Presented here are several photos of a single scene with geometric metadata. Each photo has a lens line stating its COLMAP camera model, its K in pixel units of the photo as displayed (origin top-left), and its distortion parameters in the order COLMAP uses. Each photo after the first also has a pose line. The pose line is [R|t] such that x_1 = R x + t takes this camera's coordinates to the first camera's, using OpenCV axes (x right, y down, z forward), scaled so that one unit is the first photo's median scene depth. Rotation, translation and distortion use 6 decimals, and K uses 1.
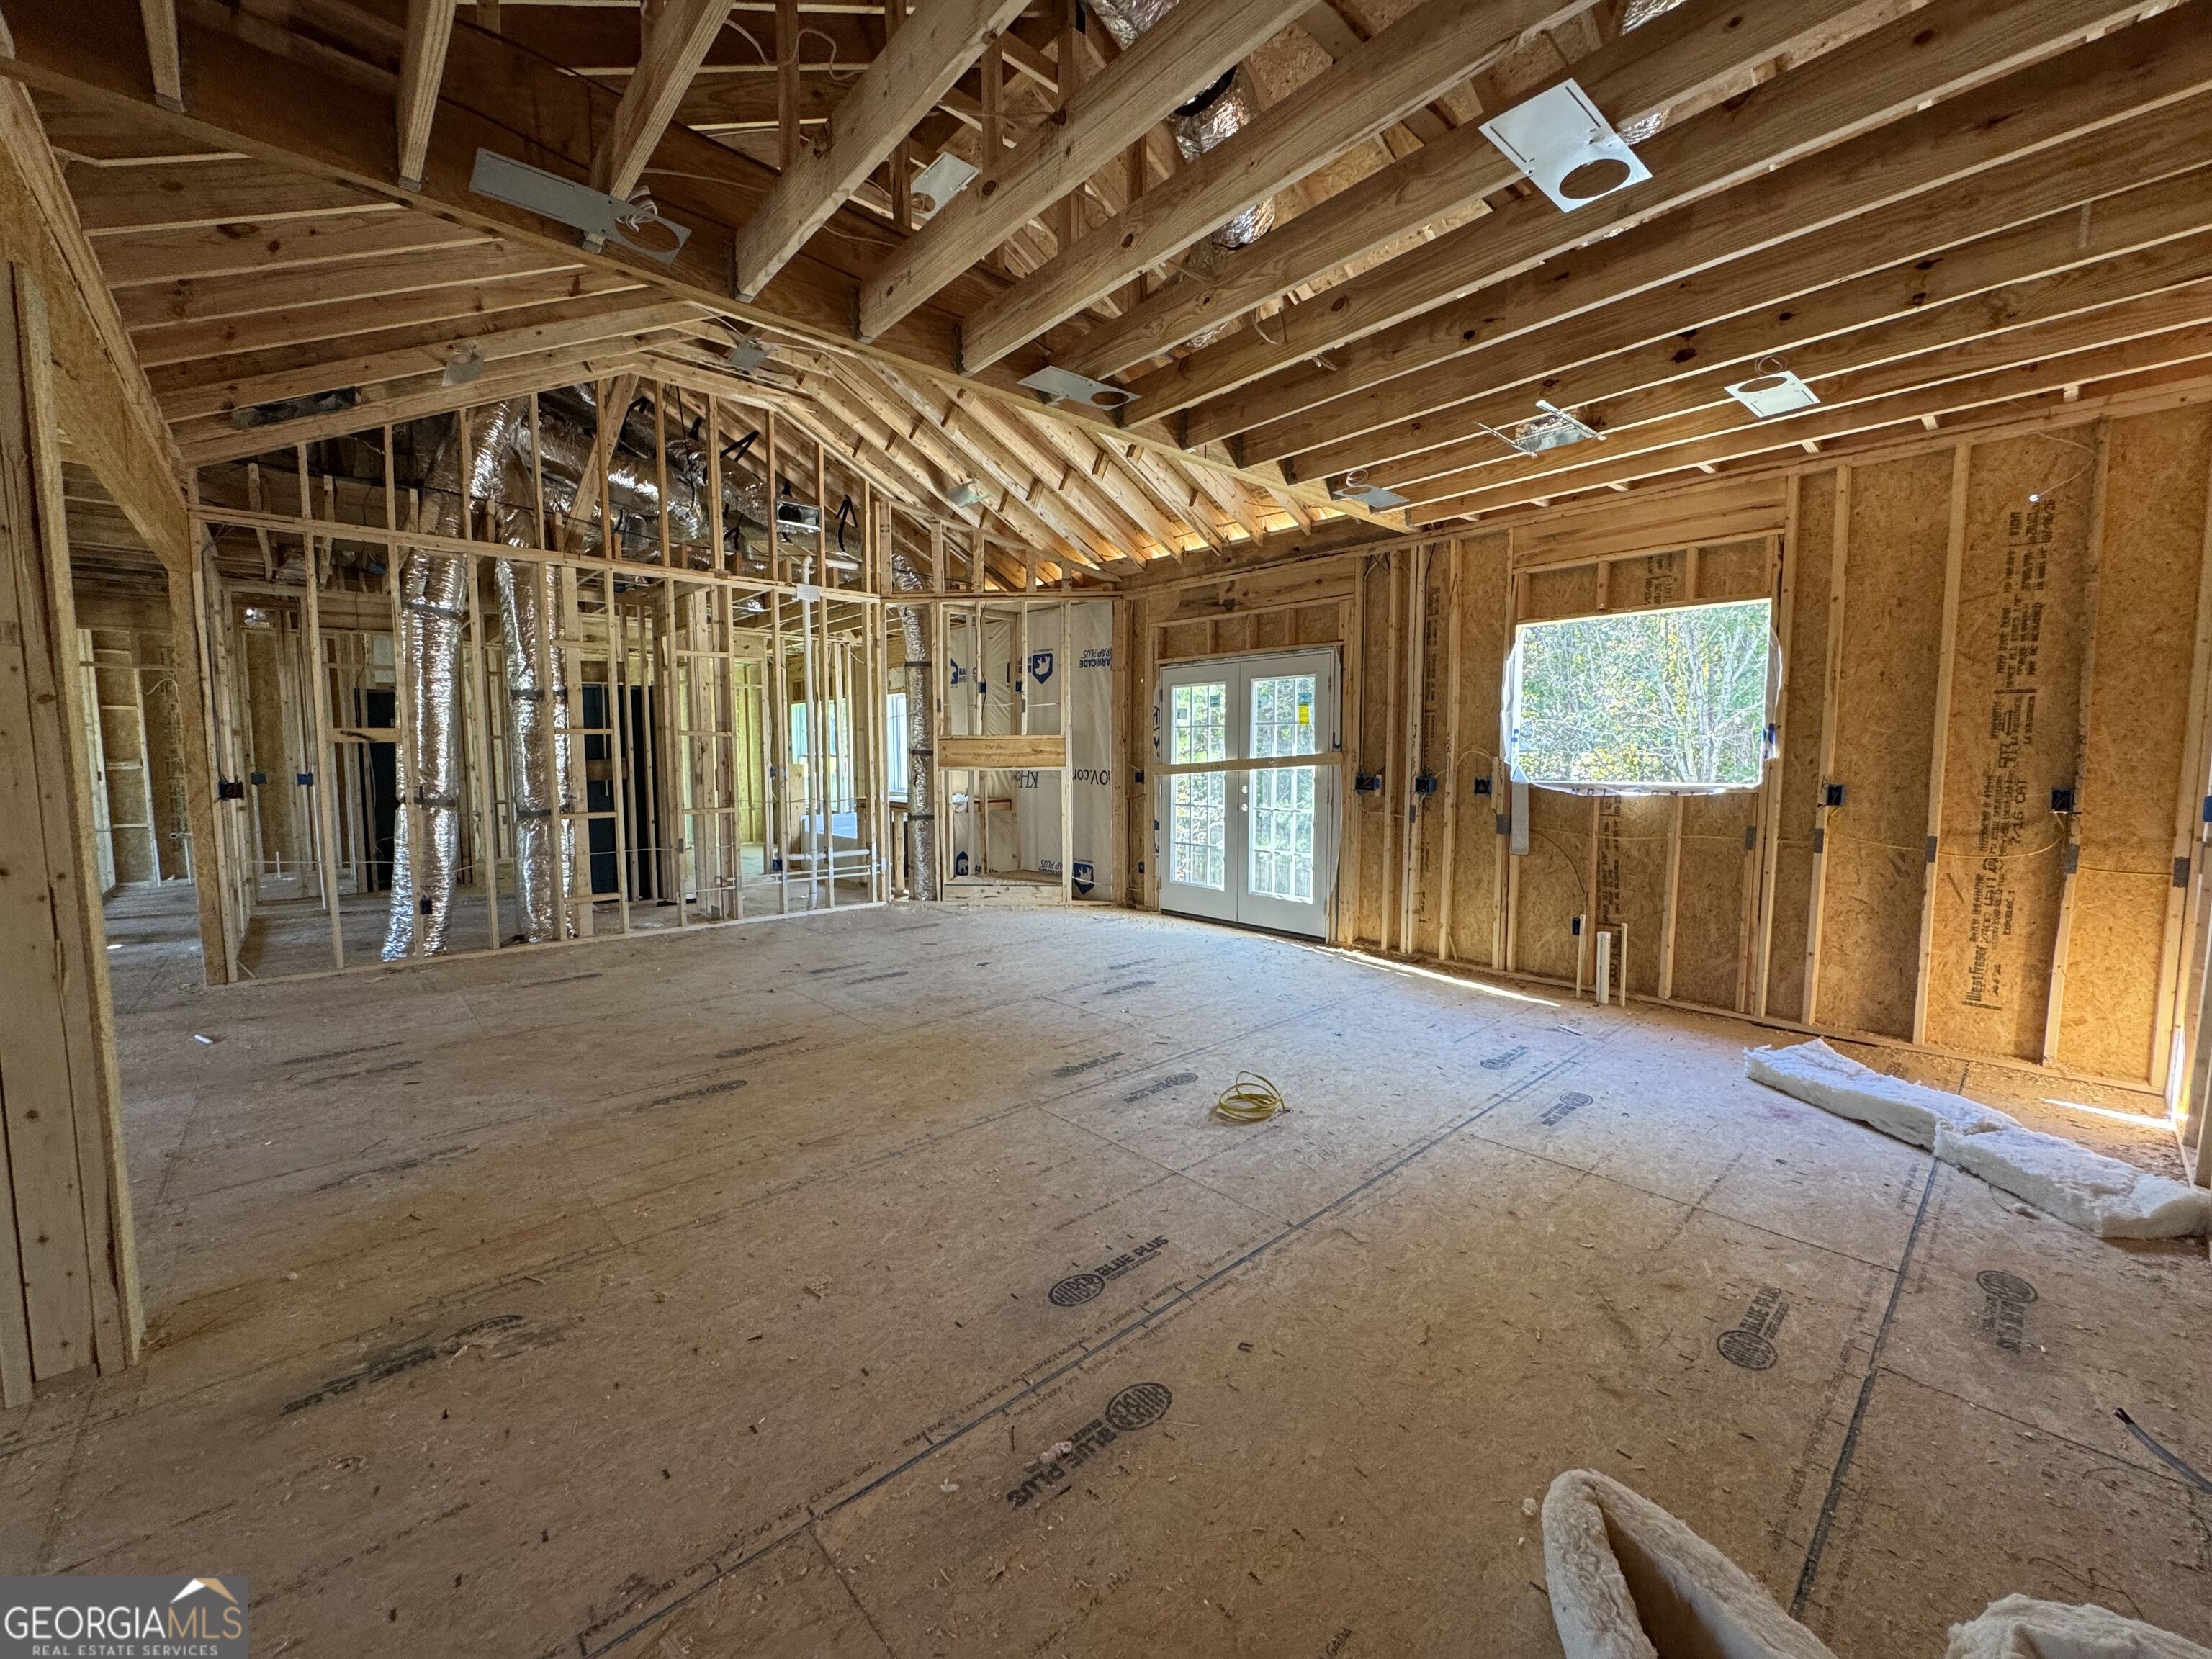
lens RADIAL K [[884.9, 0, 1100.9], [0, 884.9, 828.3], [0, 0, 1]] dist [-0.004511, 0.000134]
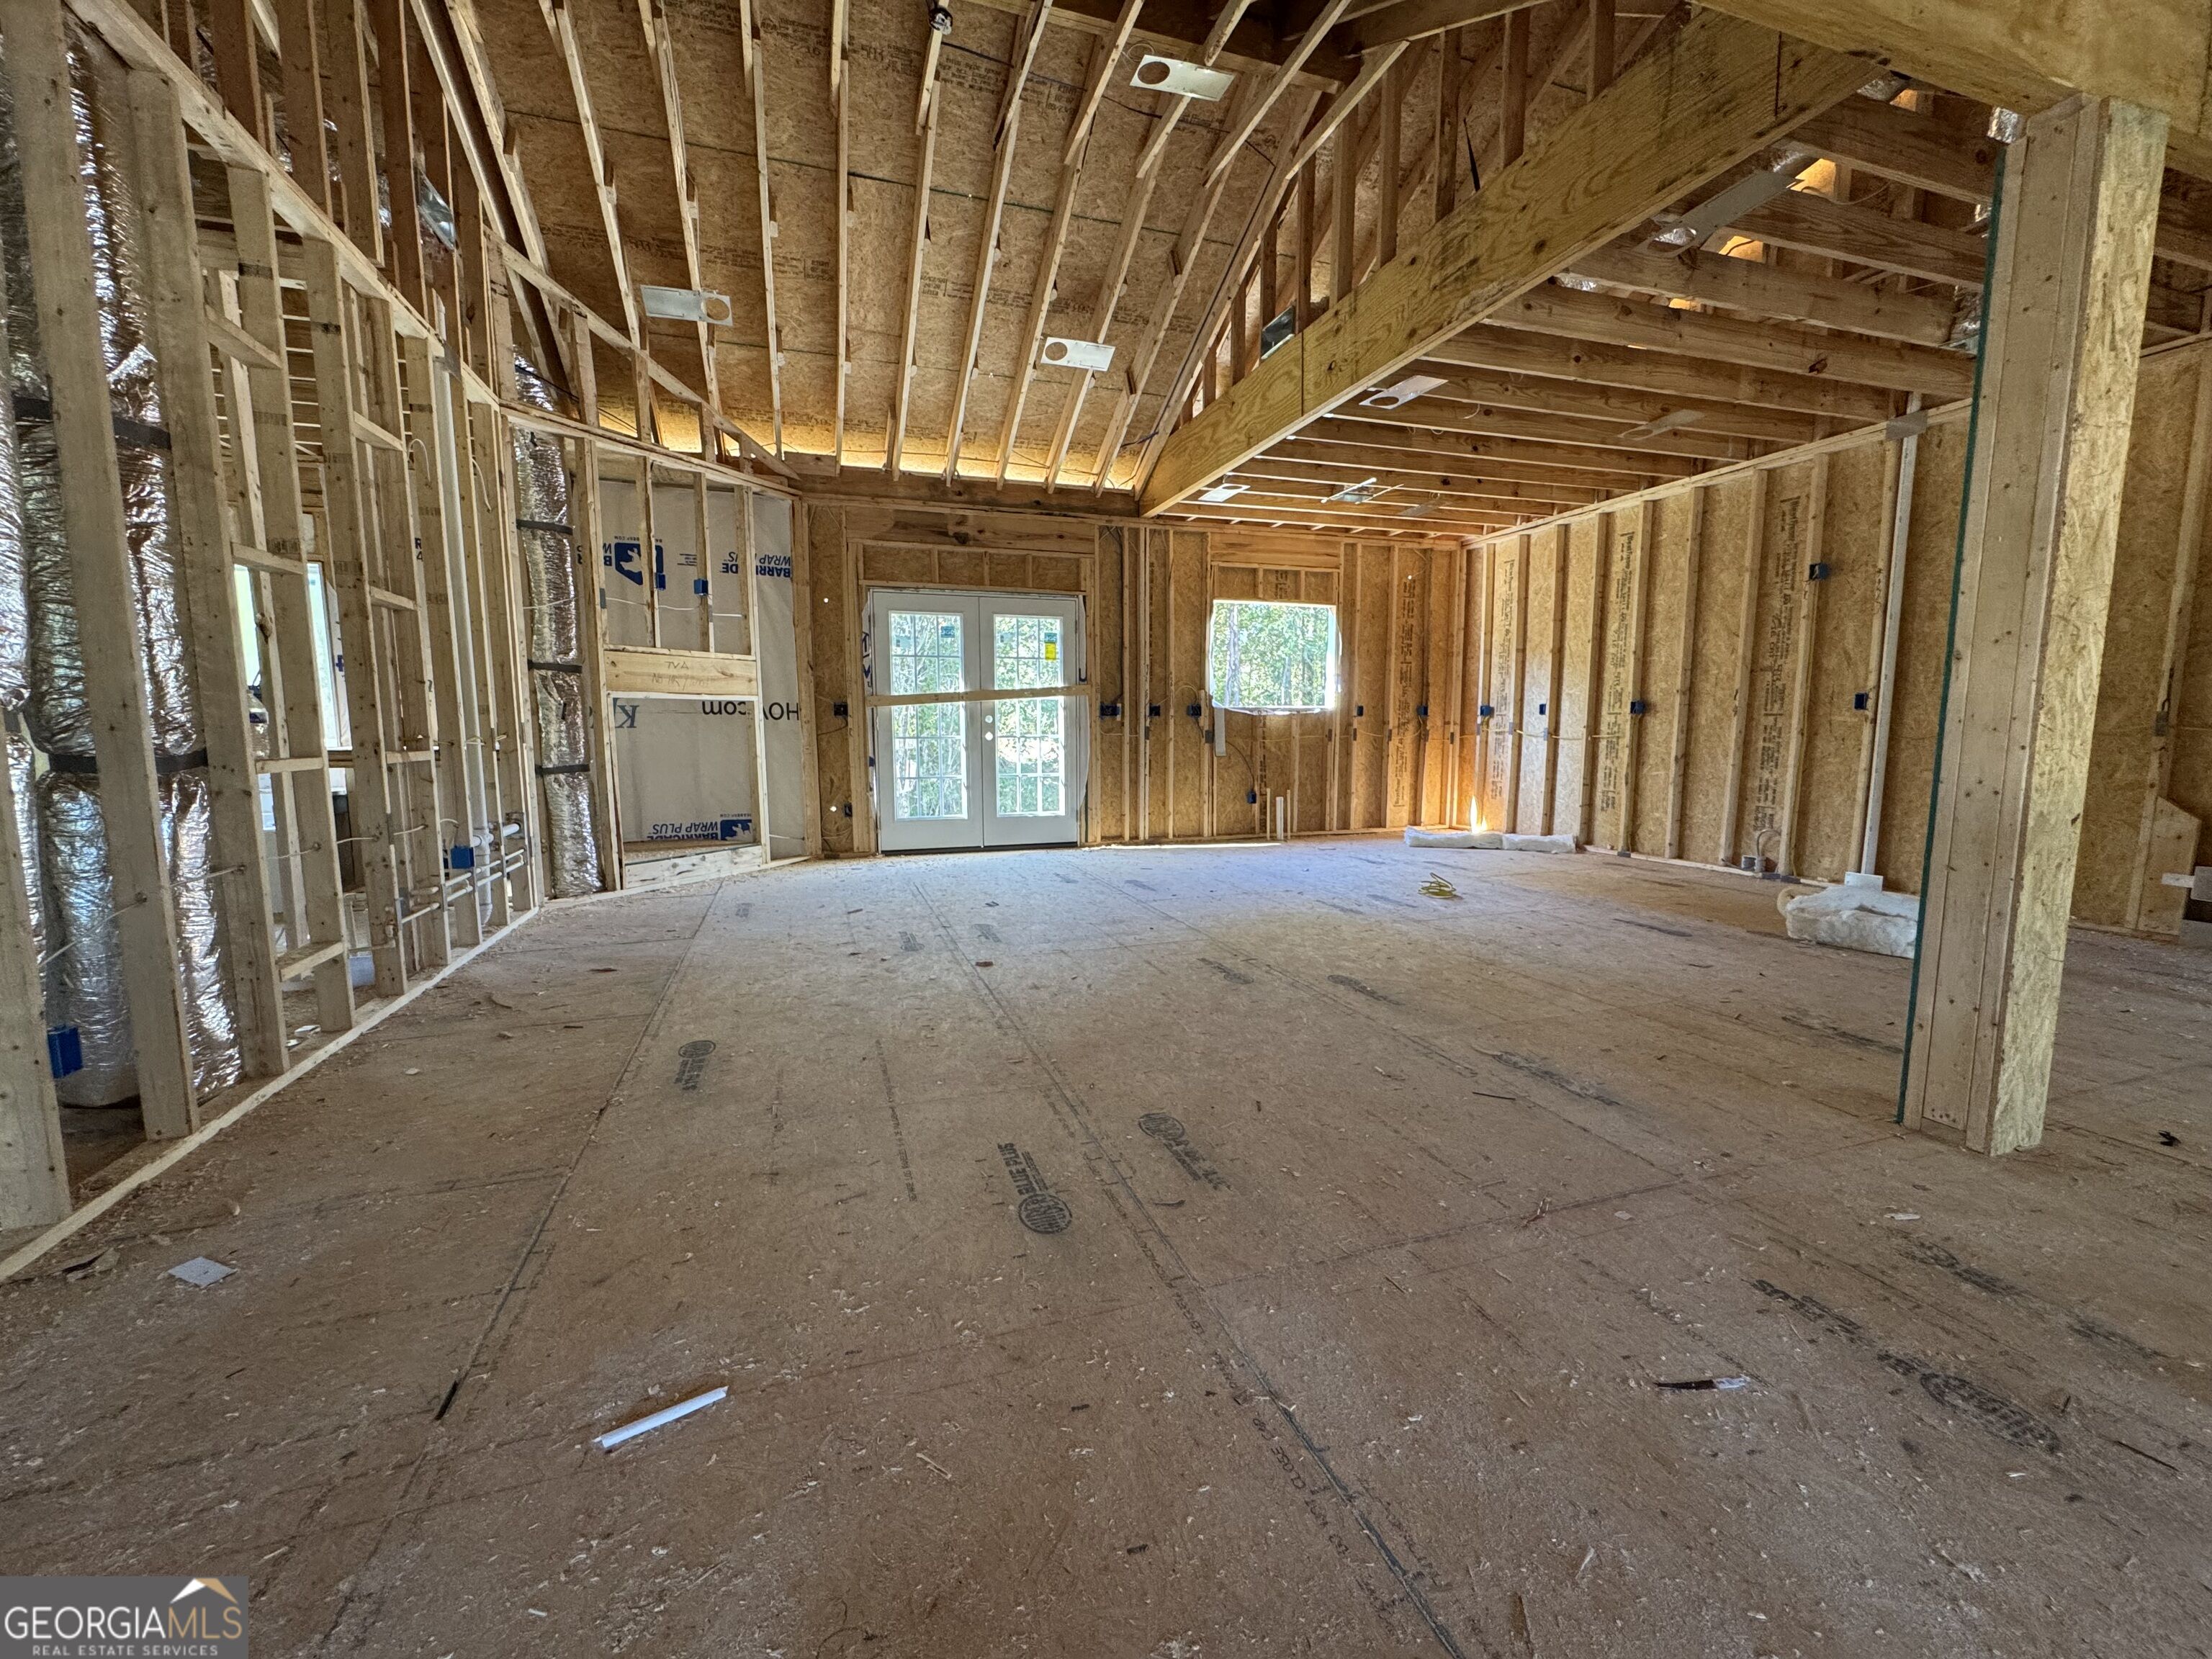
lens RADIAL K [[884.9, 0, 1100.4], [0, 884.9, 830.1], [0, 0, 1]] dist [-0.004511, 0.000134]
pose [[0.400212, -0.107829, 0.910057, -0.836388], [0.078864, 0.993422, 0.083025, 0.012164], [-0.913023, 0.038543, 0.406083, 0.495240]]
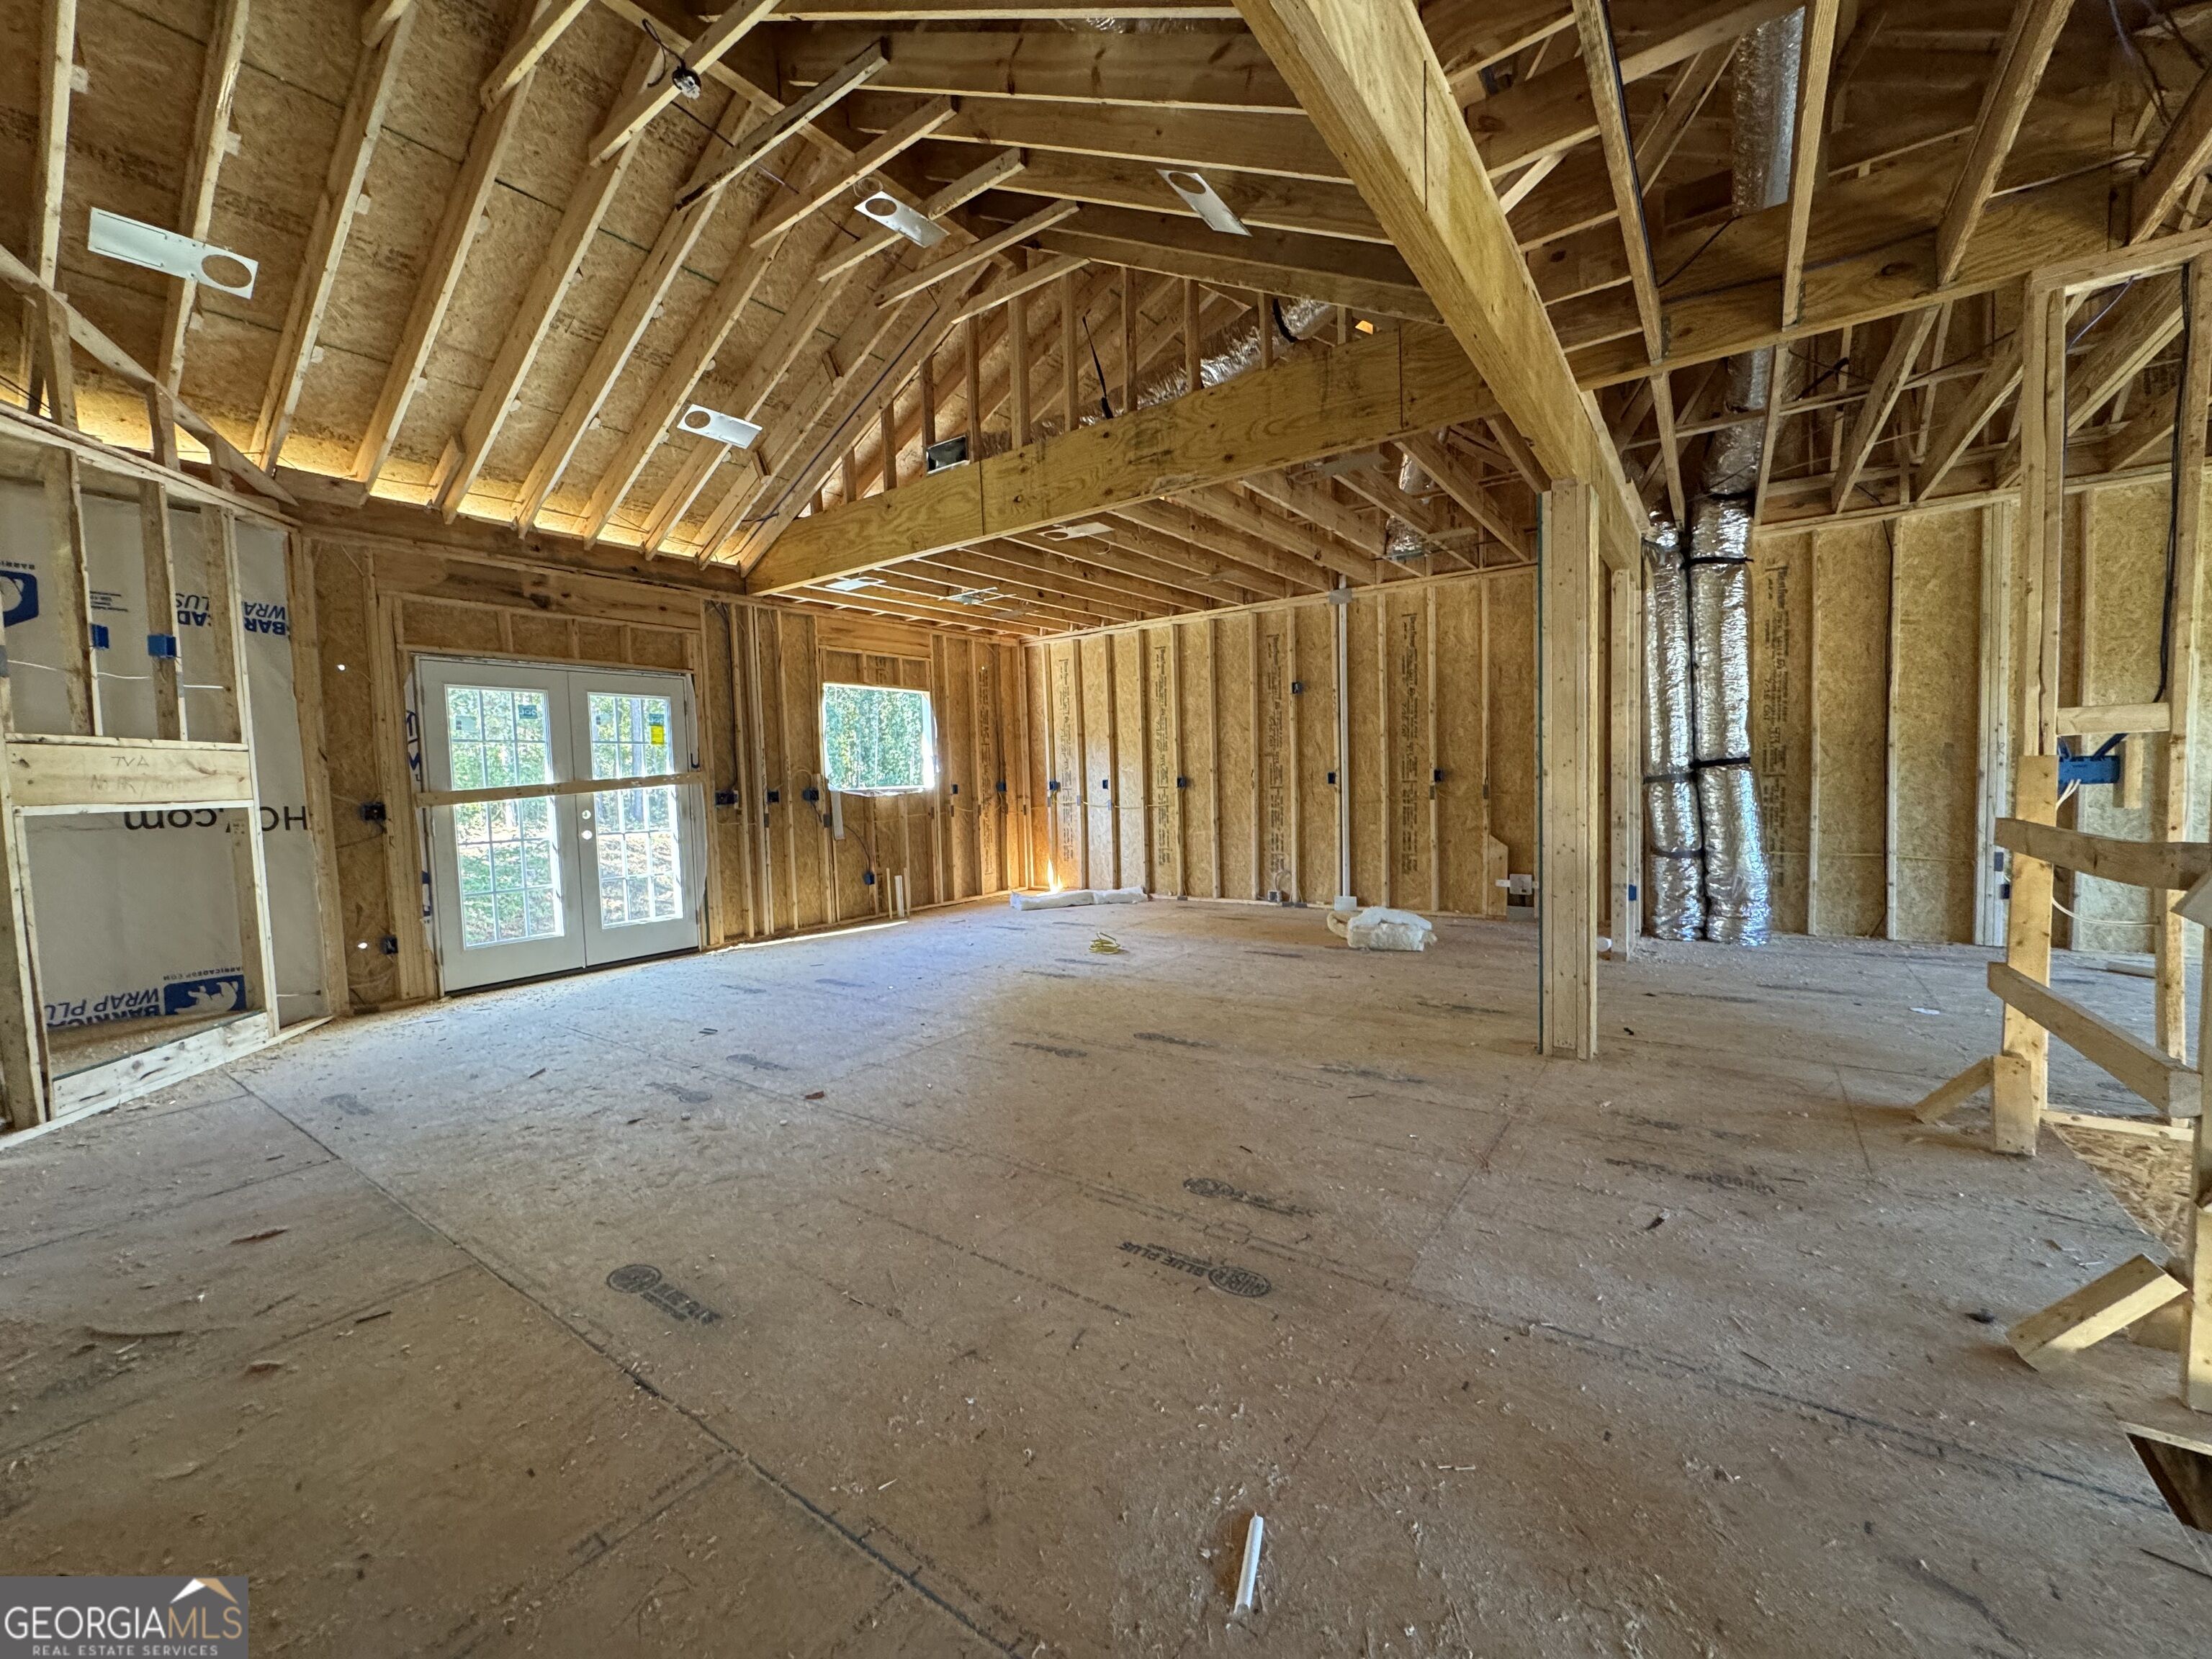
lens RADIAL K [[884.9, 0, 1105.1], [0, 884.9, 828.5], [0, 0, 1]] dist [-0.004511, 0.000134]
pose [[-0.216364, -0.048591, 0.975103, -0.899243], [0.111676, 0.990974, 0.074161, -0.040848], [-0.969905, 0.124941, -0.208984, 0.744886]]
